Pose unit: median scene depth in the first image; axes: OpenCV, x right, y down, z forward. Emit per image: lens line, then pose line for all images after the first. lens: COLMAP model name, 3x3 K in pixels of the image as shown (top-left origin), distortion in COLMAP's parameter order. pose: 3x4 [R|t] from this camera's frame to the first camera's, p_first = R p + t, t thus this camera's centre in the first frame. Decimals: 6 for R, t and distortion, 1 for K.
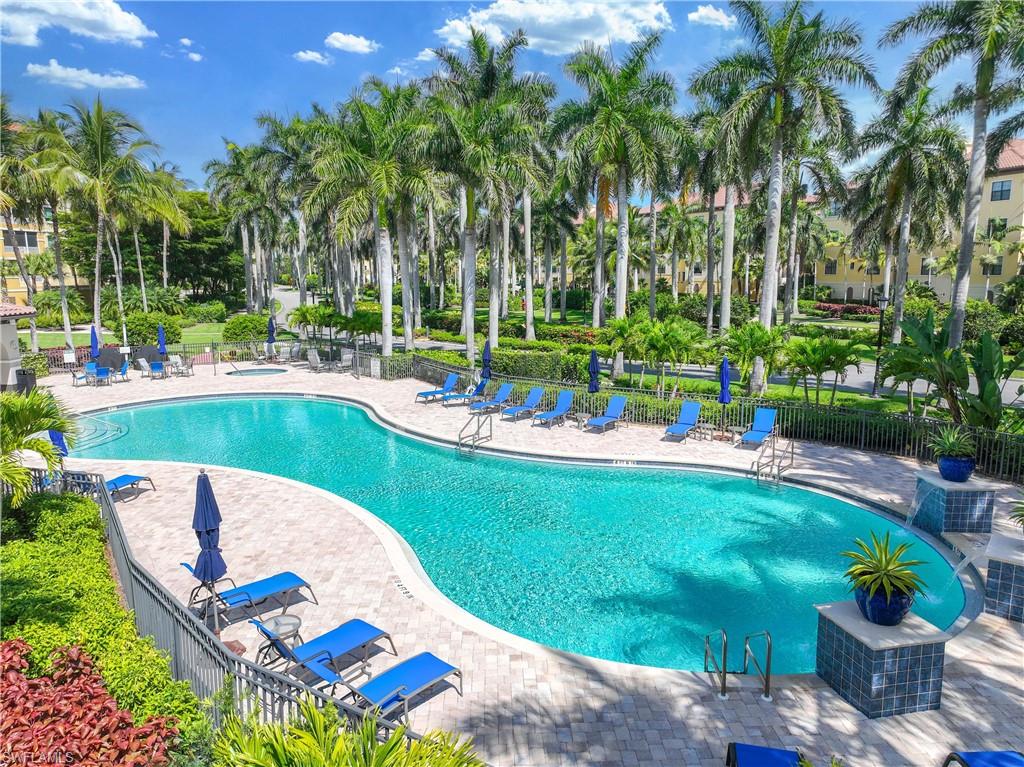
lens RADIAL K [[712.2, 0, 512.0], [0, 712.2, 383.5], [0, 0, 1]] dist [0.009834, 0.026435]
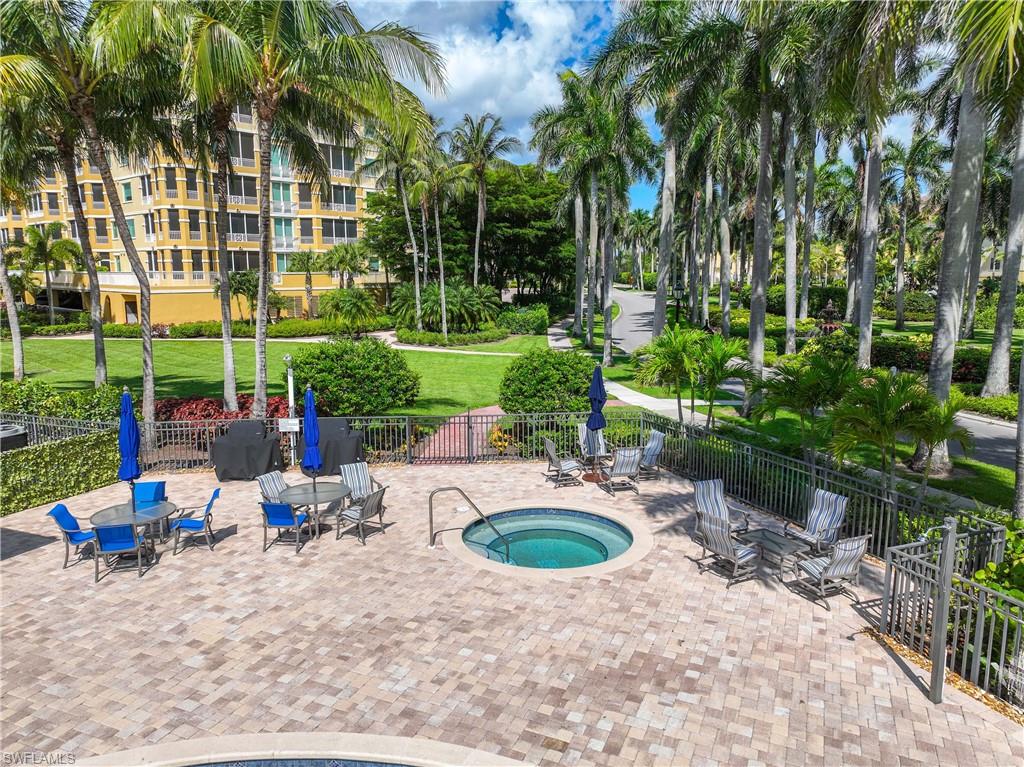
lens RADIAL K [[712.2, 0, 512.0], [0, 712.2, 383.5], [0, 0, 1]] dist [0.009834, 0.026435]
pose [[0.896668, 0.072859, -0.436668, -0.271715], [-0.072466, 0.997216, 0.017583, -0.113105], [0.436733, 0.015878, 0.899451, 0.814224]]
